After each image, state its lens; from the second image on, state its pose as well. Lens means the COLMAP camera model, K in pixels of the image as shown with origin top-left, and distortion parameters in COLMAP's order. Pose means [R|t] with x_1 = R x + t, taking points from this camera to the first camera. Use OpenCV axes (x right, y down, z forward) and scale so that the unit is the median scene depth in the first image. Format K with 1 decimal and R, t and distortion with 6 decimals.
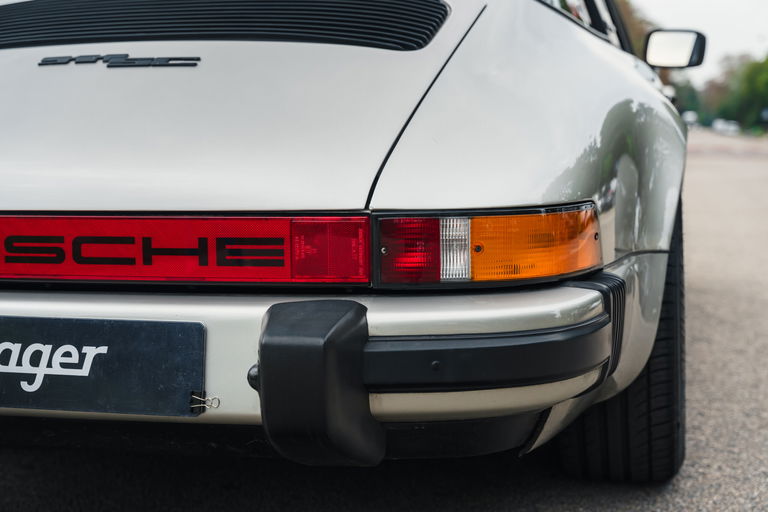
lens RADIAL K [[1094.8, 0, 390.8], [0, 1094.8, 284.5], [0, 0, 1]] dist [0.041413, 0.000000]
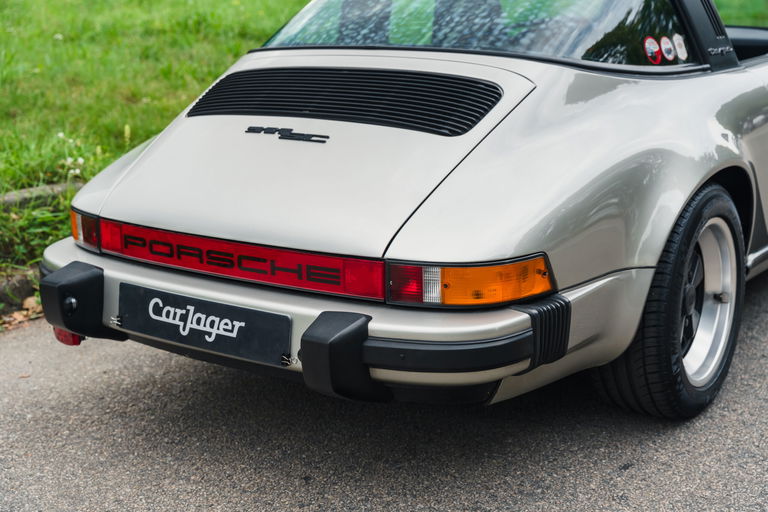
lens RADIAL K [[1094.8, 0, 387.3], [0, 1094.8, 256.8], [0, 0, 1]] dist [0.041413, 0.000000]
pose [[0.933117, 0.079980, -0.350565, 0.567184], [-0.036286, 0.990917, 0.129488, -0.284407], [0.357737, -0.108107, 0.927544, -0.561142]]
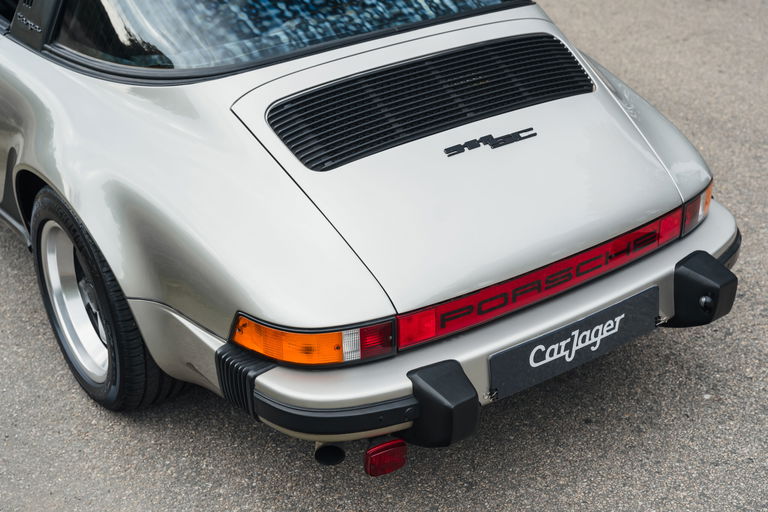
lens RADIAL K [[1026.3, 0, 385.2], [0, 1026.3, 258.6], [0, 0, 1]] dist [0.025010, 0.000000]
pose [[0.665430, -0.359813, 0.654017, -1.651606], [0.108482, 0.913470, 0.392179, -0.773409], [-0.738536, -0.190019, 0.646883, 0.143231]]
